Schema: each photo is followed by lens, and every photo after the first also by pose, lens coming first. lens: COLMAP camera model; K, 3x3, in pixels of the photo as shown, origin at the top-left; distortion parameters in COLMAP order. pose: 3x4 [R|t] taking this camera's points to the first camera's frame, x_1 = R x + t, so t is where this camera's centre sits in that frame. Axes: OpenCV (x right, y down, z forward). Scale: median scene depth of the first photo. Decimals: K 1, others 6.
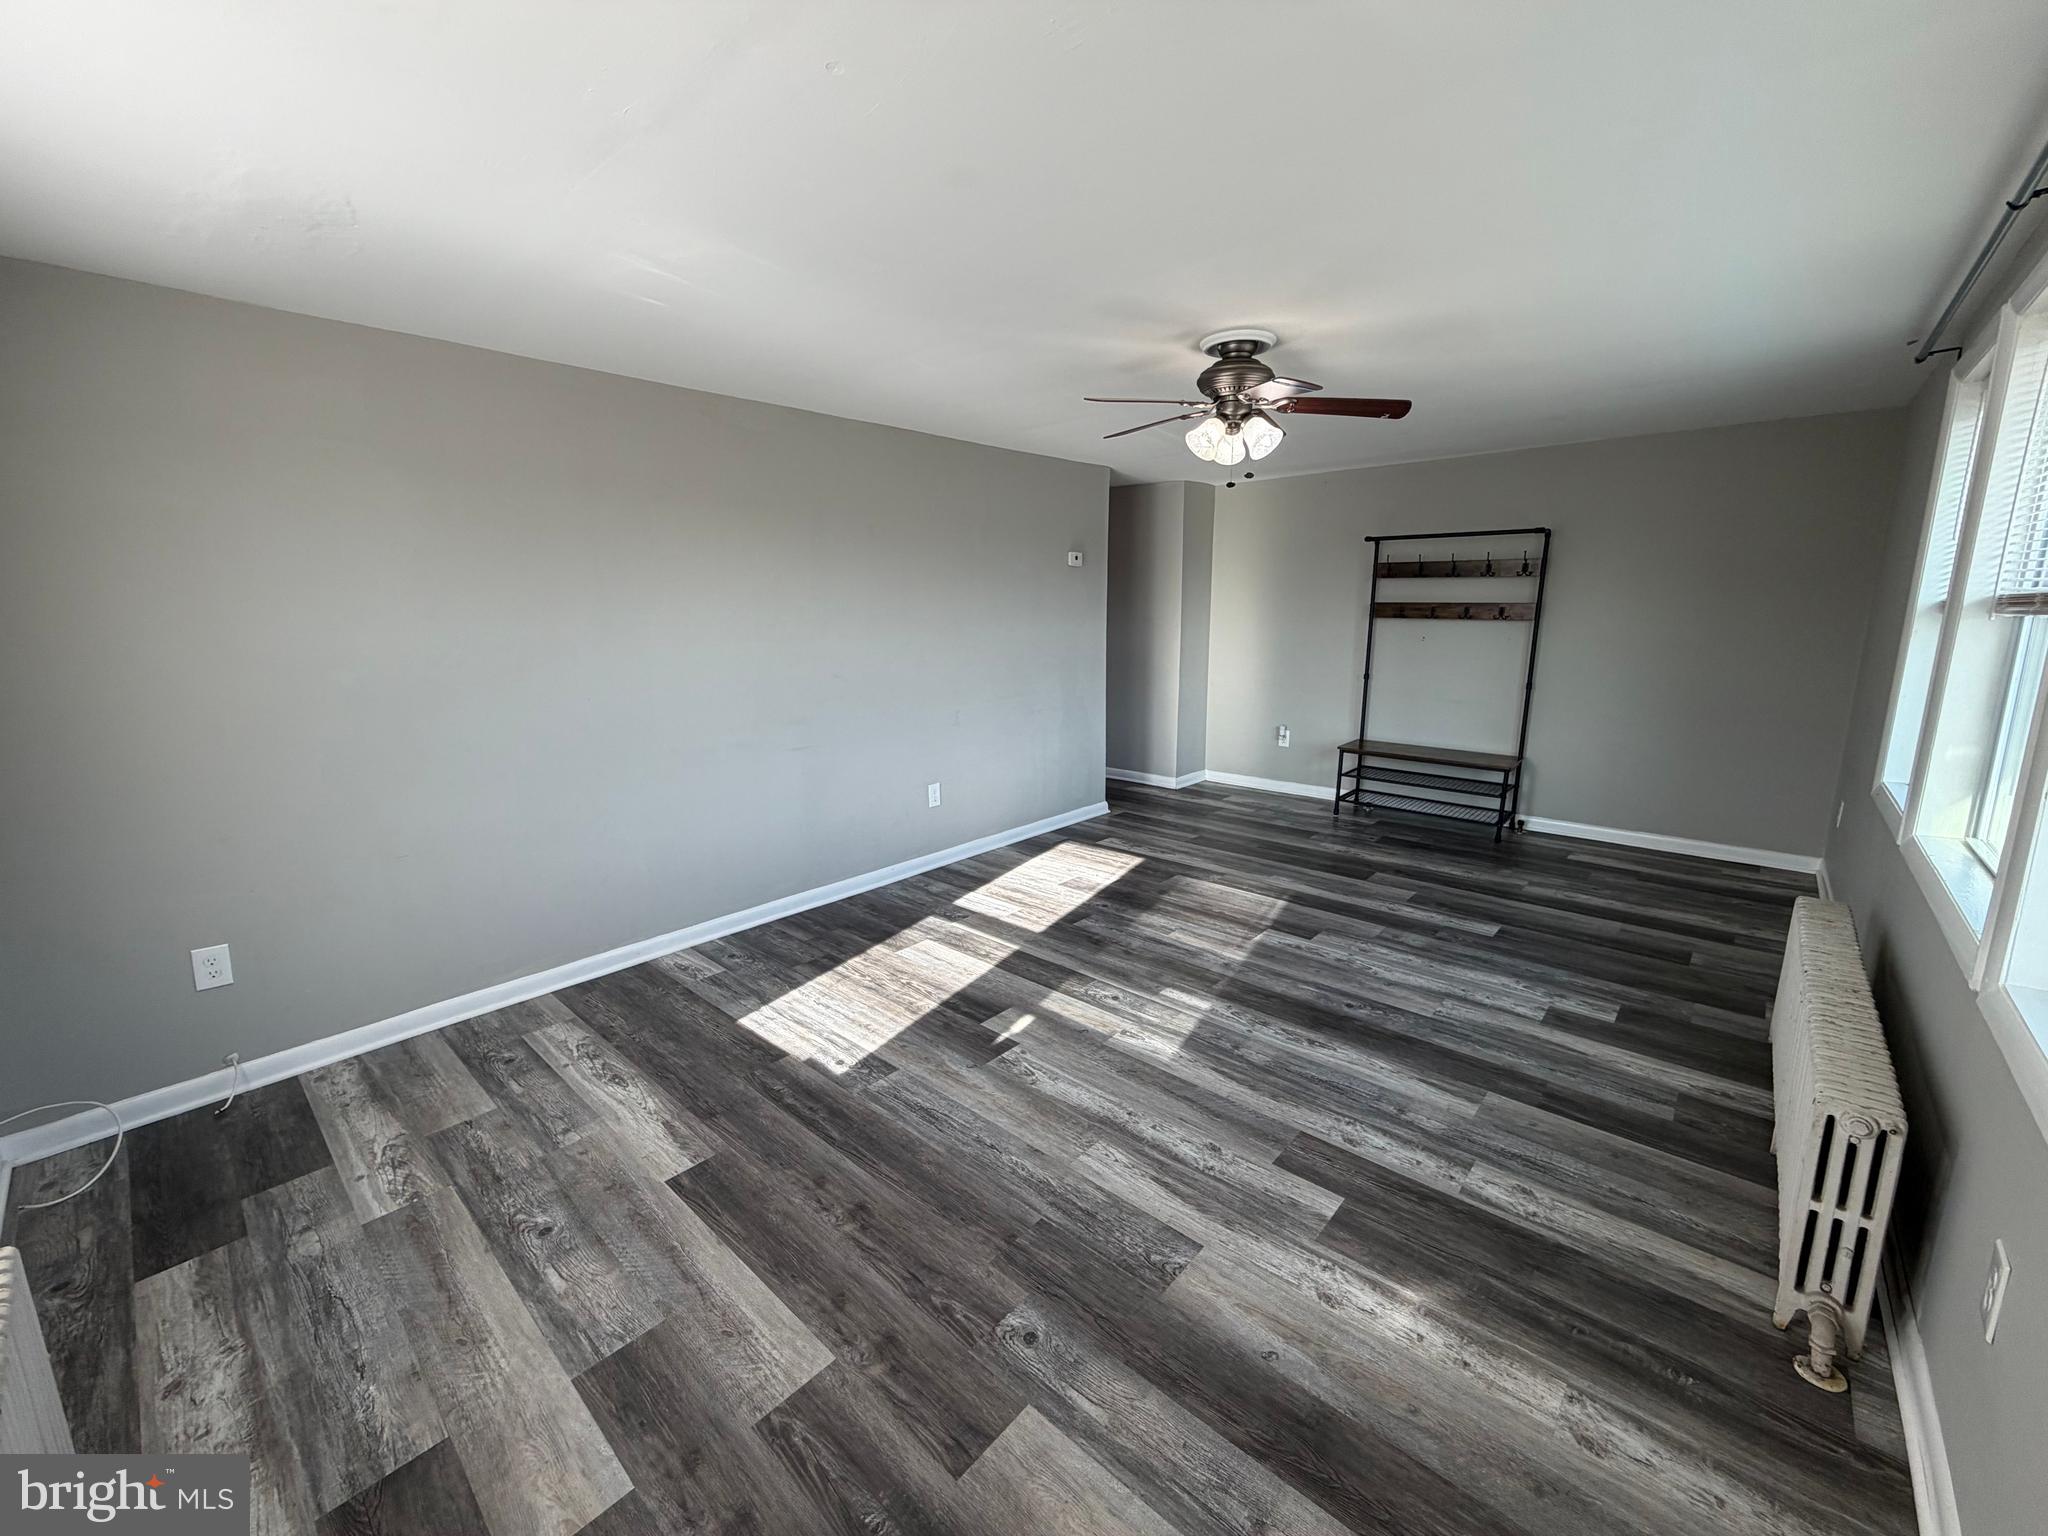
lens RADIAL K [[817.7, 0, 1019.4], [0, 817.7, 762.9], [0, 0, 1]] dist [-0.000155, -0.000345]
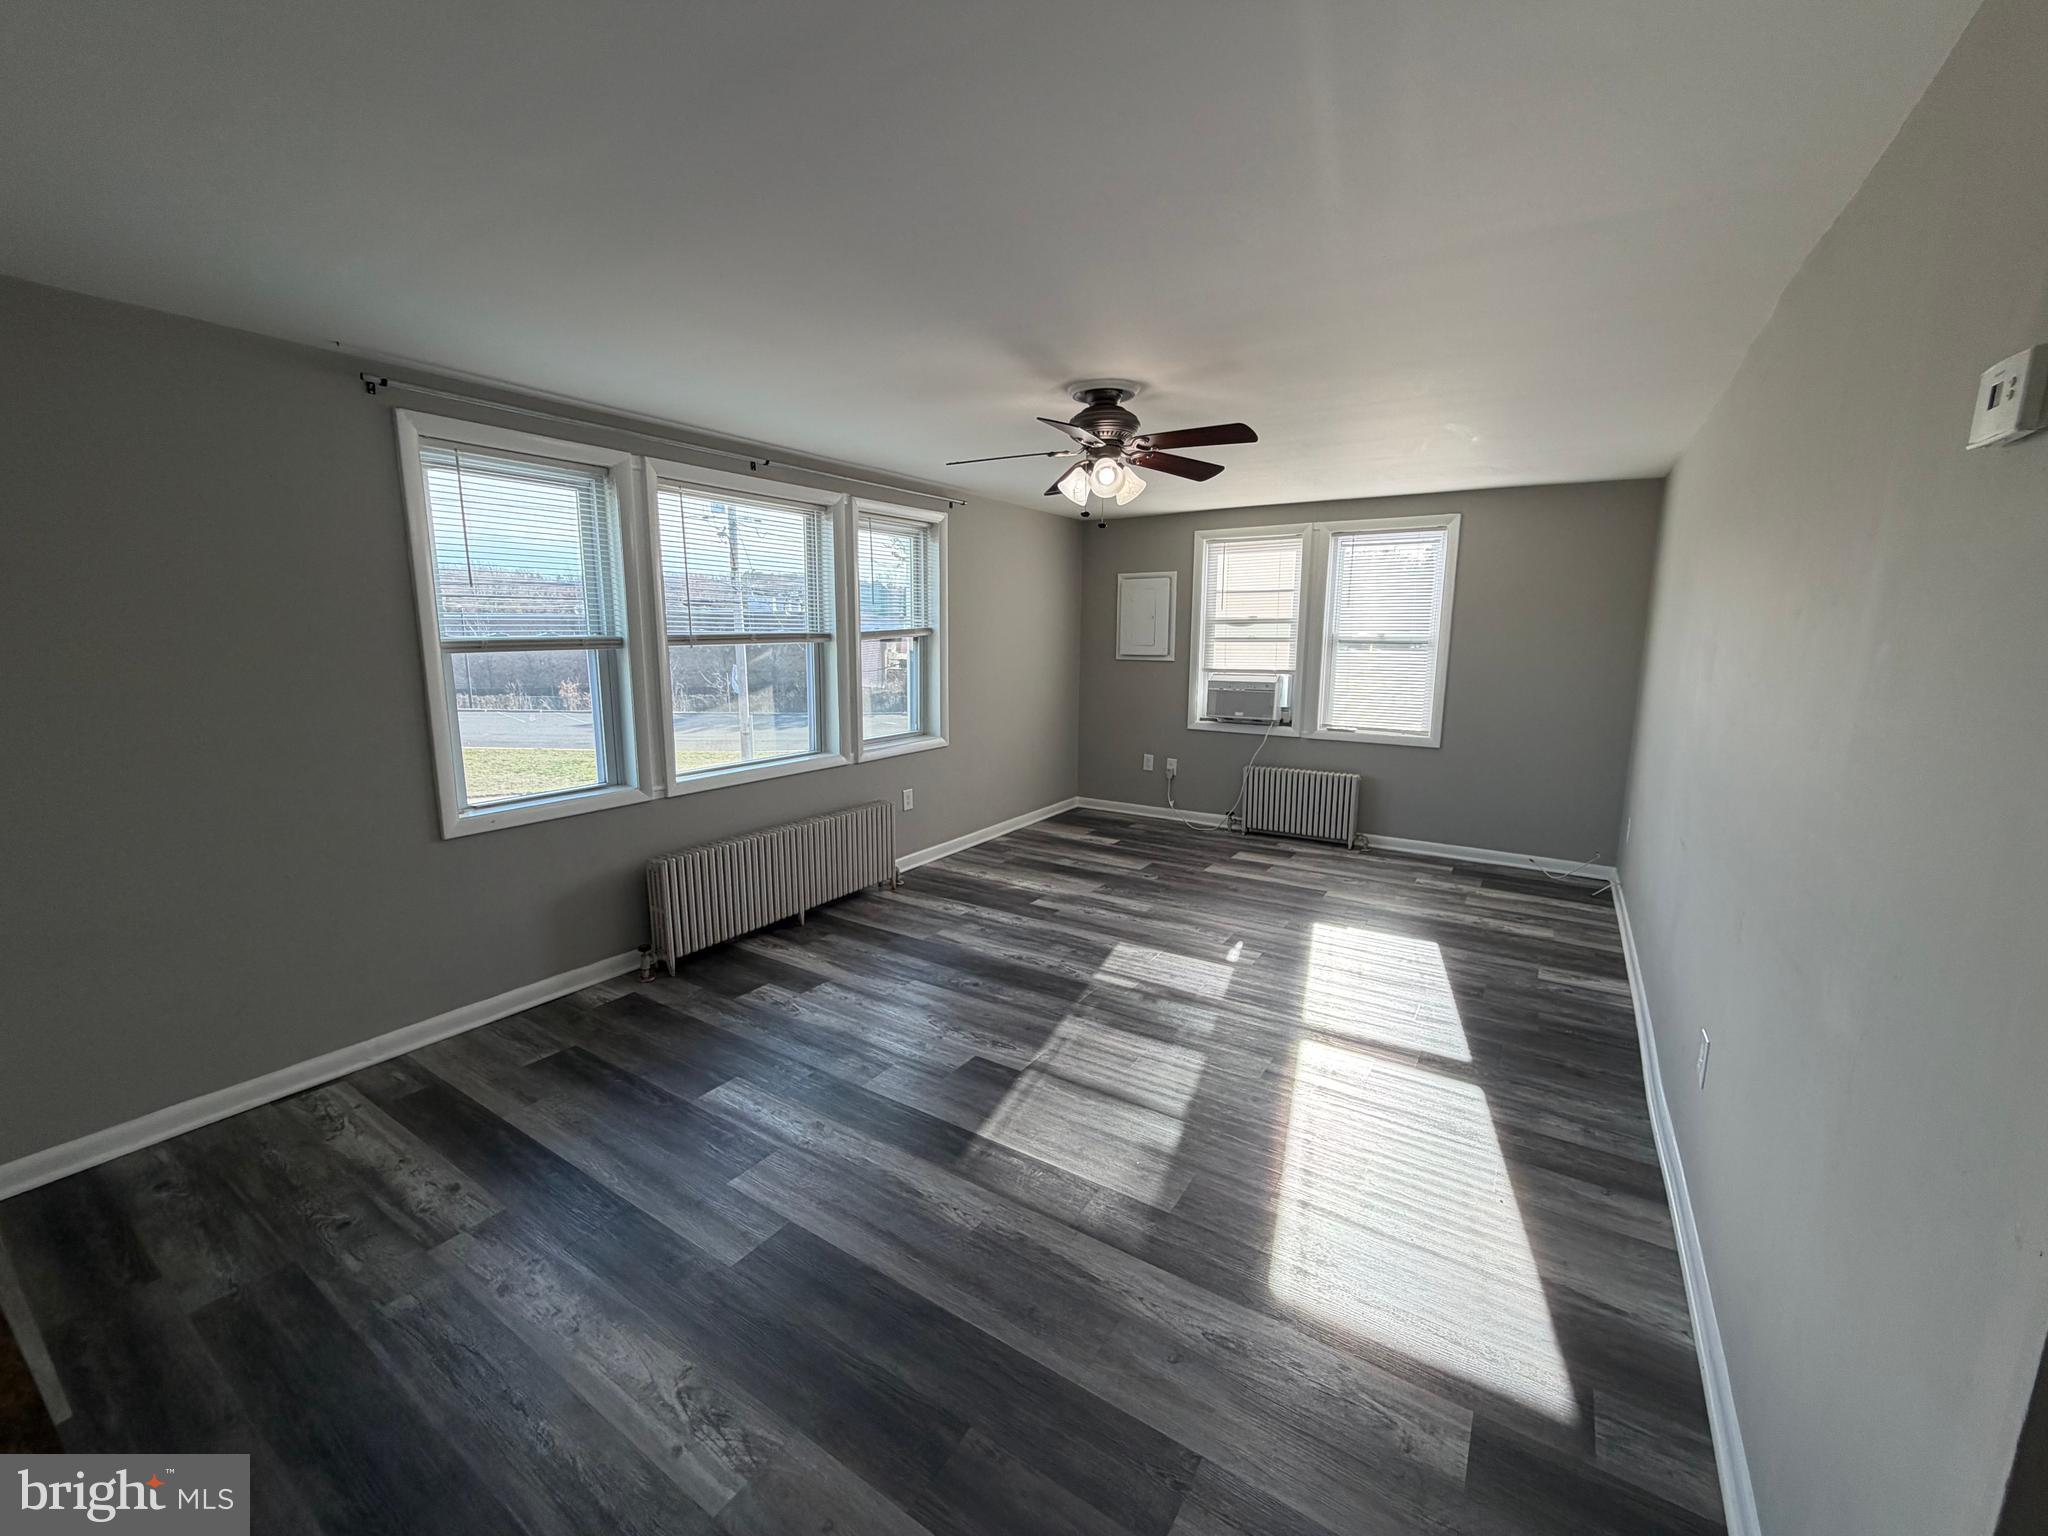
lens RADIAL K [[817.7, 0, 1019.4], [0, 817.7, 762.9], [0, 0, 1]] dist [-0.000155, -0.000345]
pose [[-0.987732, 0.031369, -0.152979, 0.464376], [-0.024088, 0.937288, 0.347722, -0.363933], [0.154293, 0.347141, -0.925033, 1.792581]]
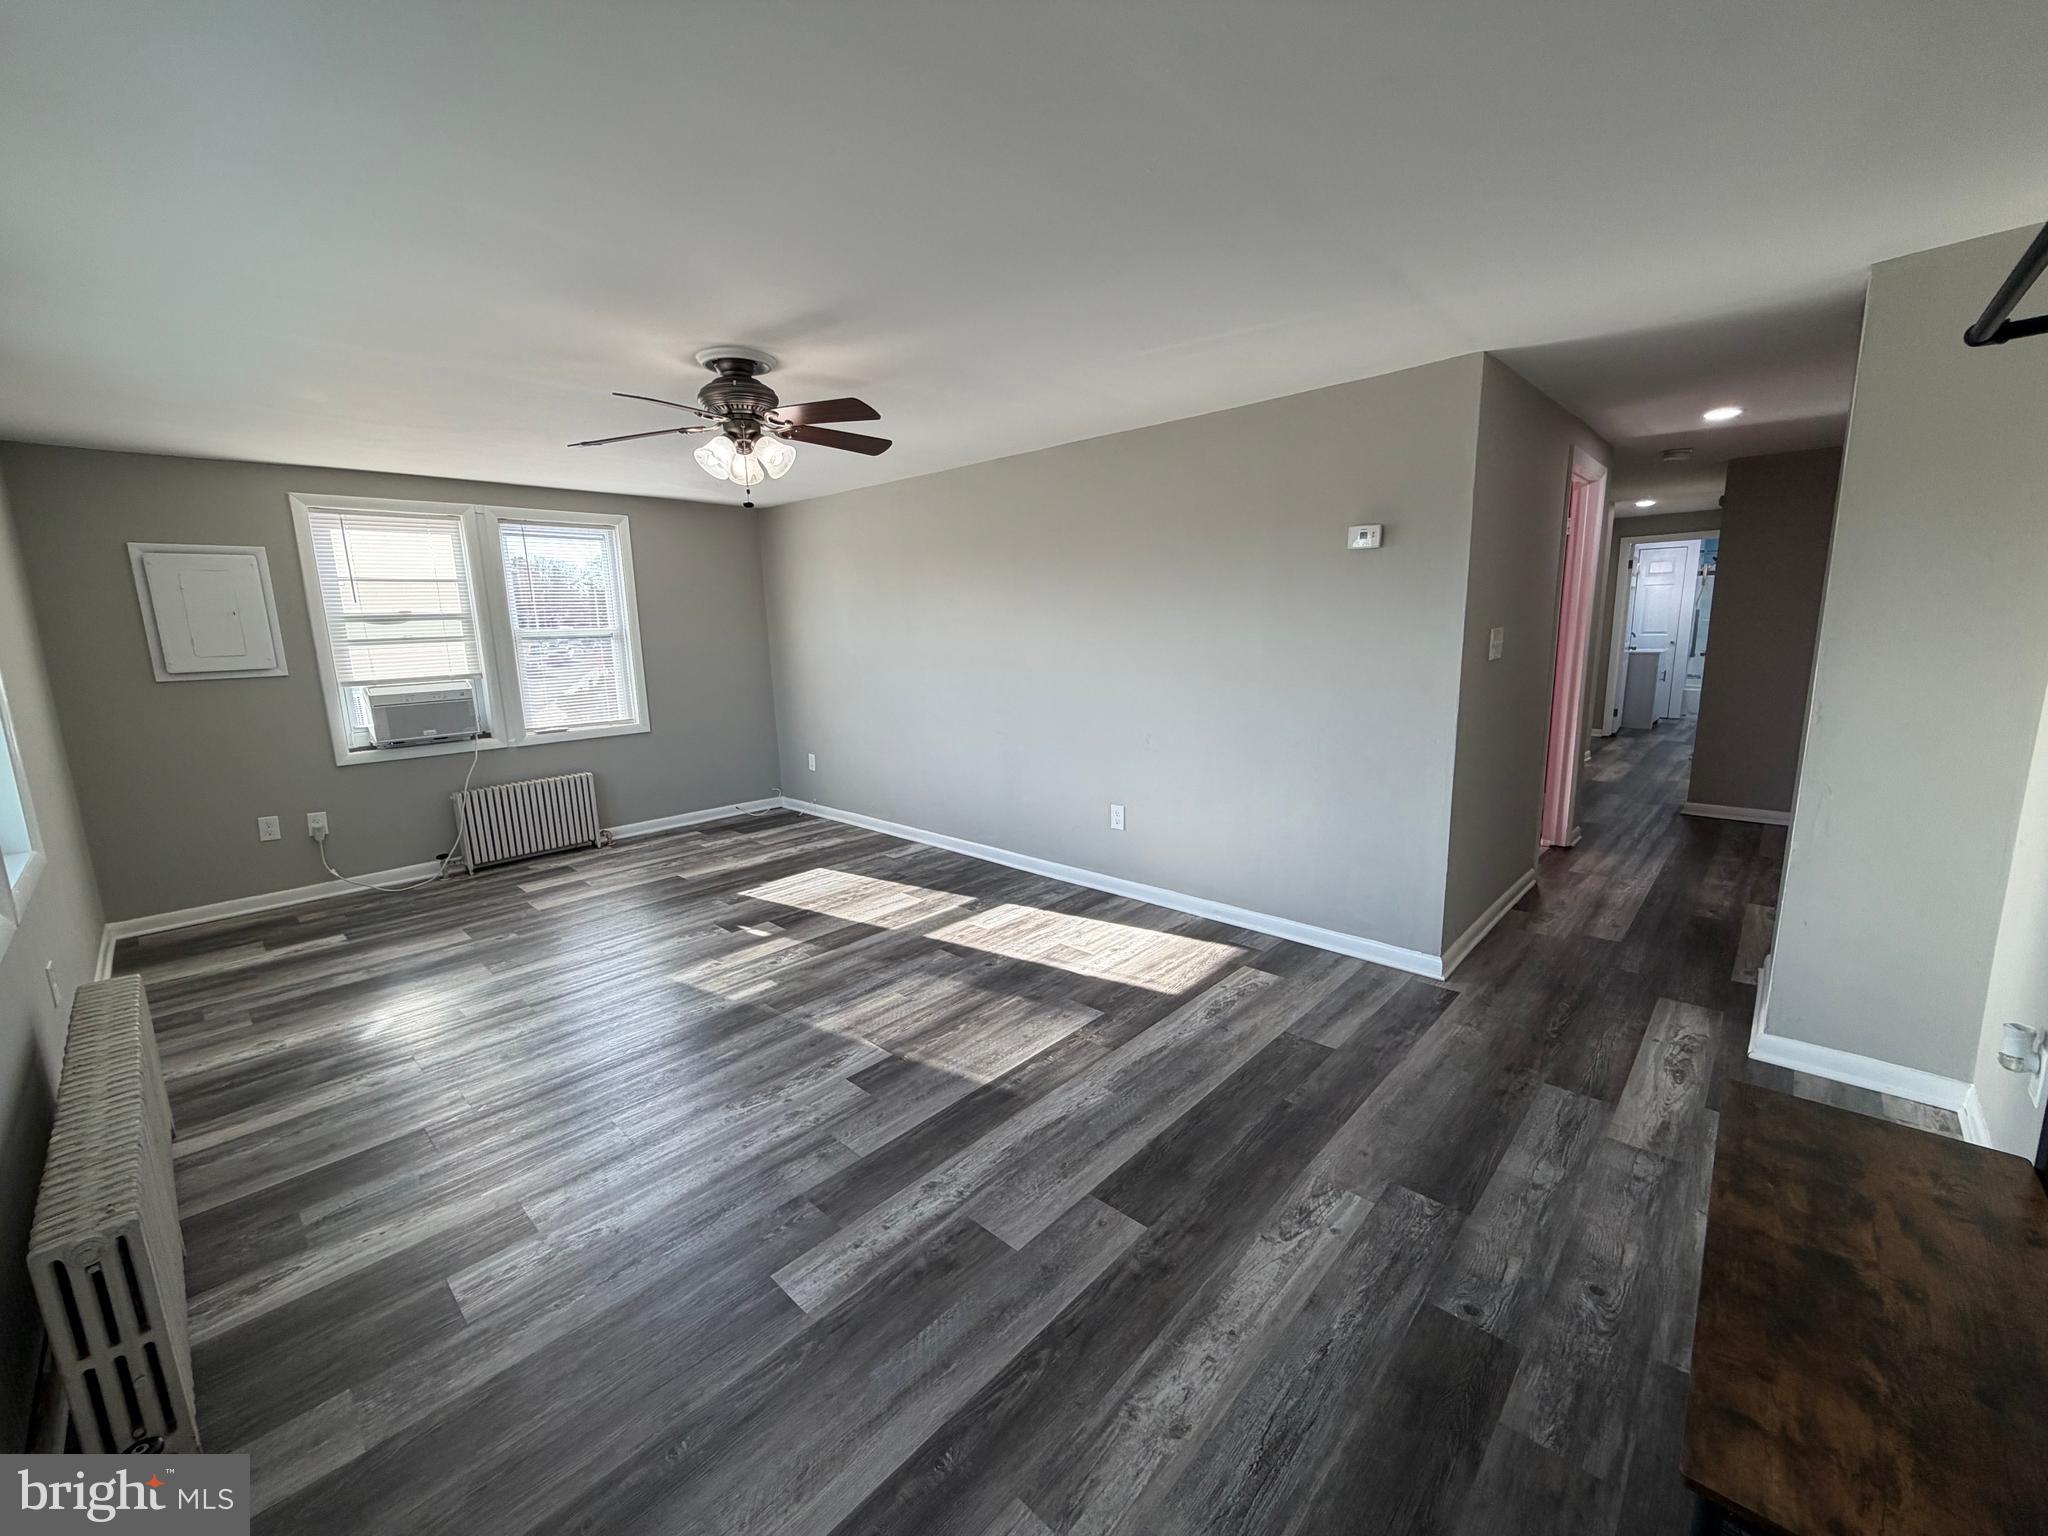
lens RADIAL K [[817.7, 0, 1019.4], [0, 817.7, 762.9], [0, 0, 1]] dist [-0.000155, -0.000345]
pose [[-0.021857, 0.182800, -0.982907, 1.112865], [-0.167520, 0.968573, 0.183859, -0.240044], [0.985626, 0.168675, 0.009453, 1.192762]]
